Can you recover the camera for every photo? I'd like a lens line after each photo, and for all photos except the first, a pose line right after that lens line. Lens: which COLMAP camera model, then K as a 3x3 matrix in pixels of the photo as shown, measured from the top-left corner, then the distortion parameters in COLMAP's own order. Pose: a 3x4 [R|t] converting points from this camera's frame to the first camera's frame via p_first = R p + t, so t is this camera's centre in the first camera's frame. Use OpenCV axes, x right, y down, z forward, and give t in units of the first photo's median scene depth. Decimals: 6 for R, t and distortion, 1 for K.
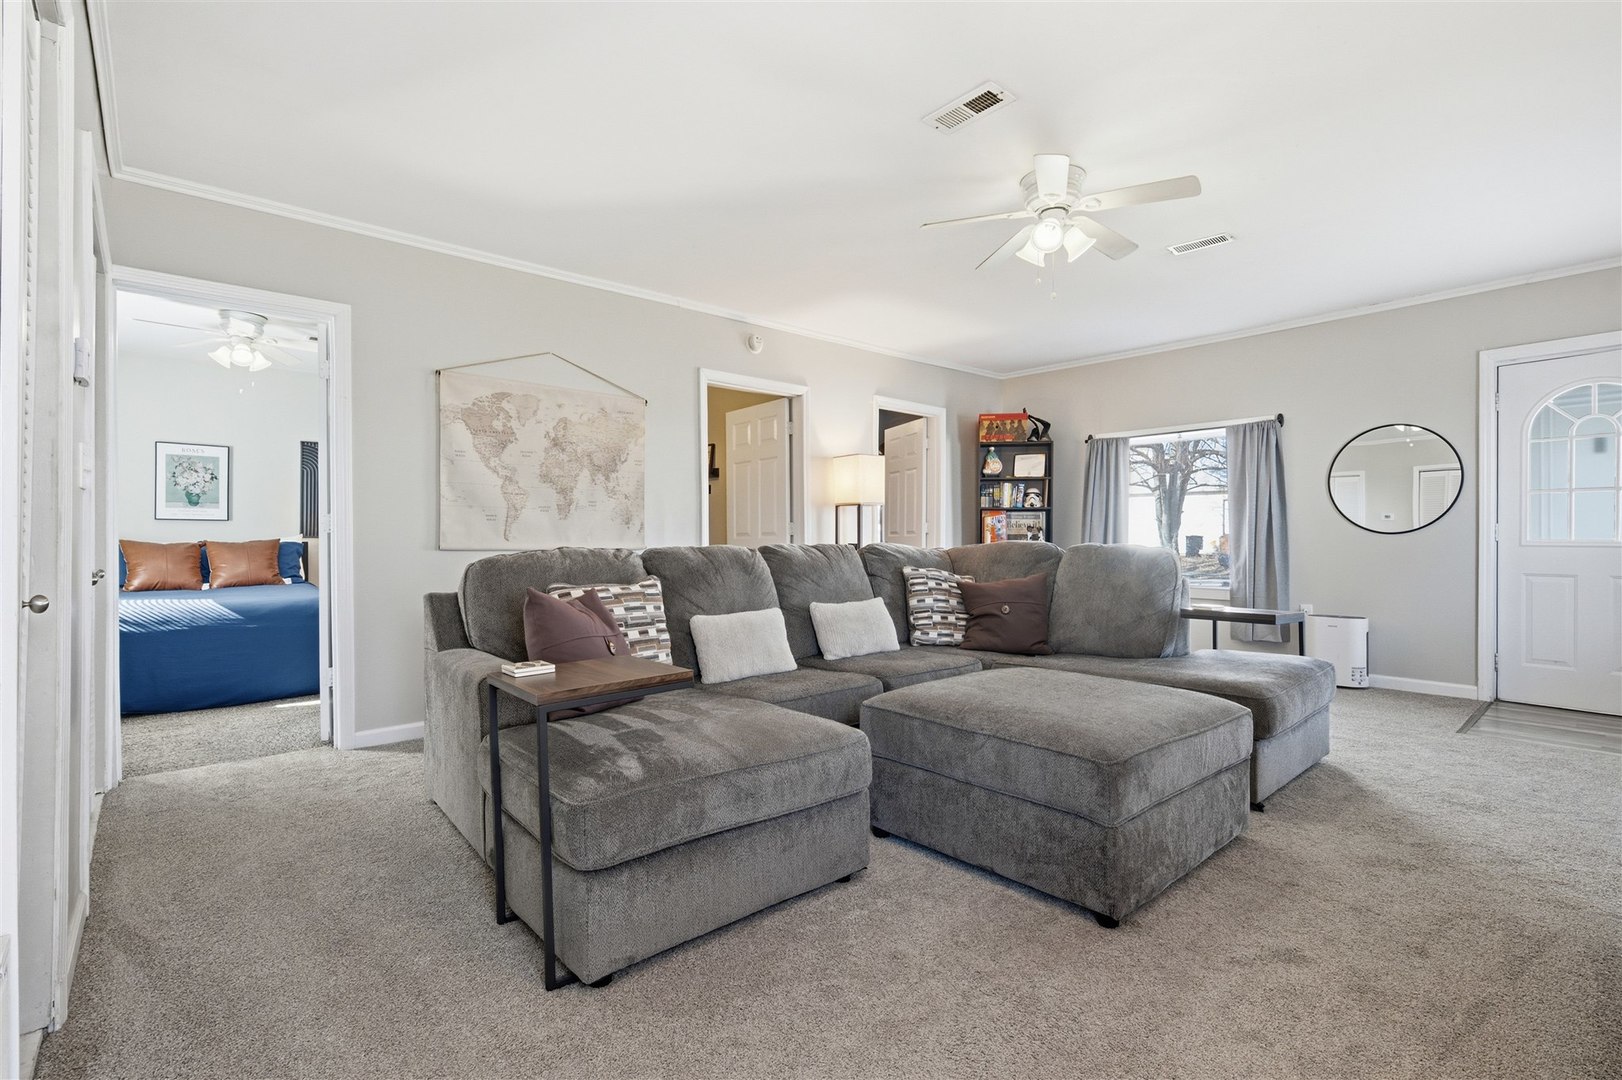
lens RADIAL K [[747.7, 0, 813.5], [0, 747.7, 540.2], [0, 0, 1]] dist [-0.001356, -0.000053]
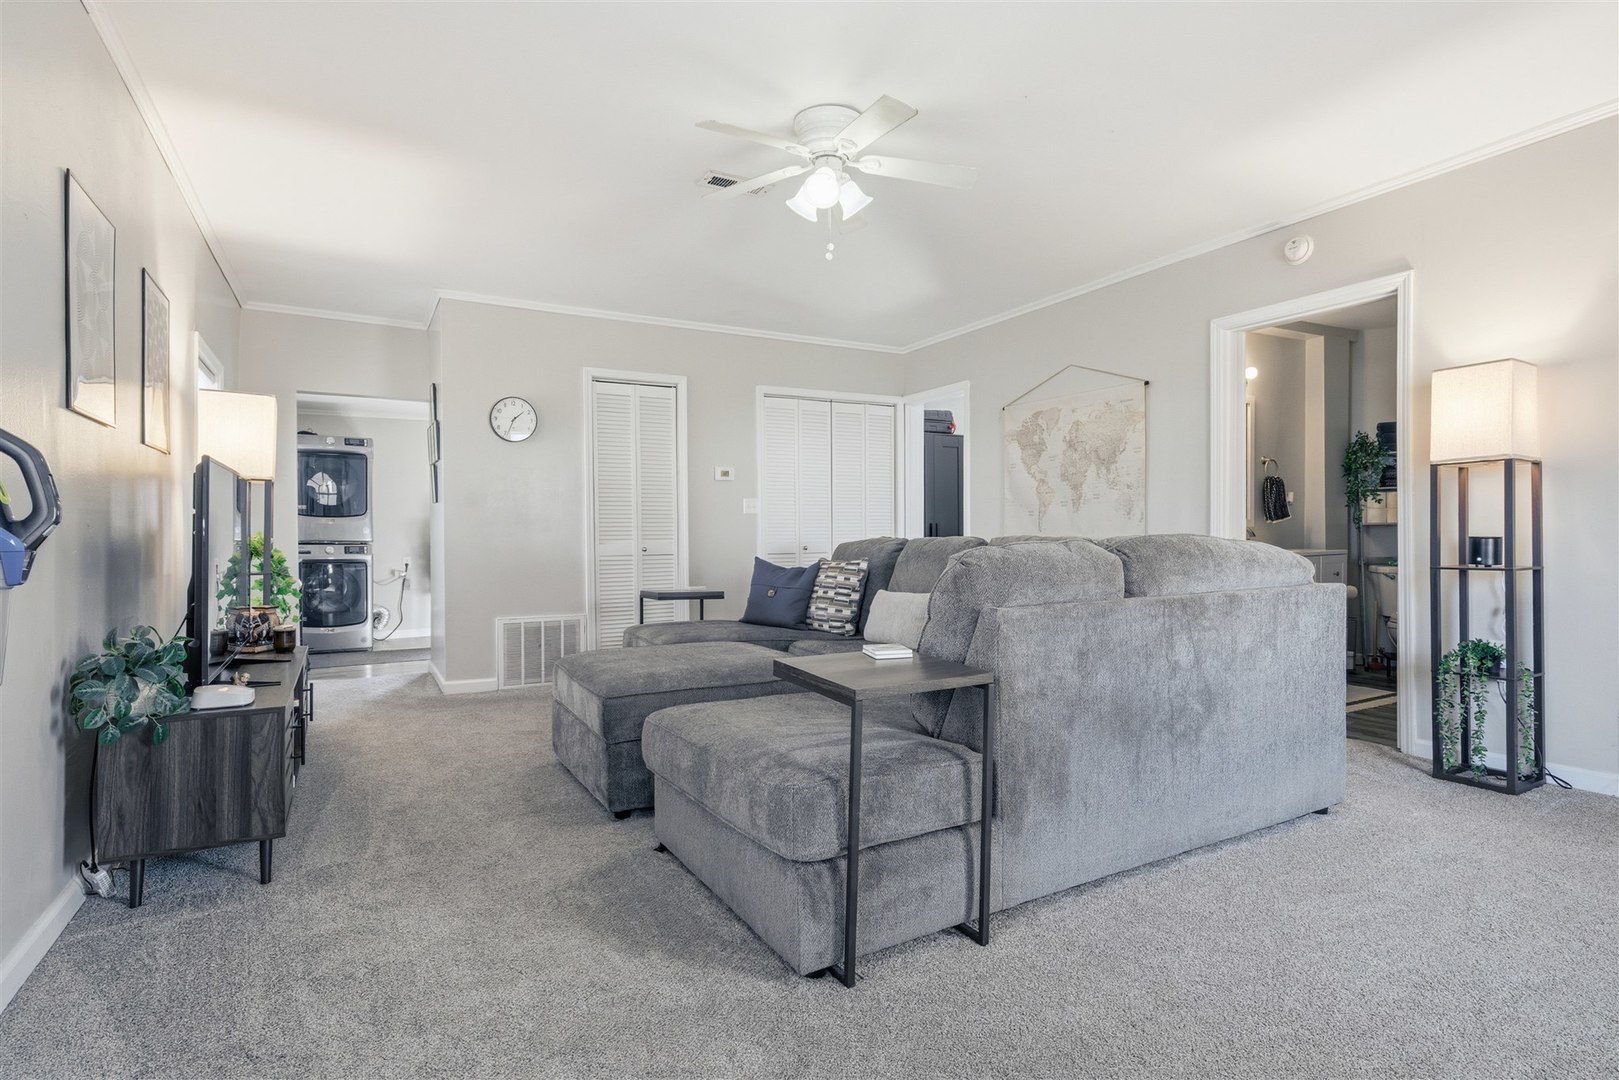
lens RADIAL K [[820.7, 0, 811.7], [0, 820.7, 535.0], [0, 0, 1]] dist [-0.000768, -0.000035]
pose [[-0.218133, 0.003058, -0.975914, 0.942297], [-0.001346, 0.999993, 0.003434, 0.002269], [0.975918, 0.002062, -0.218127, 0.884759]]
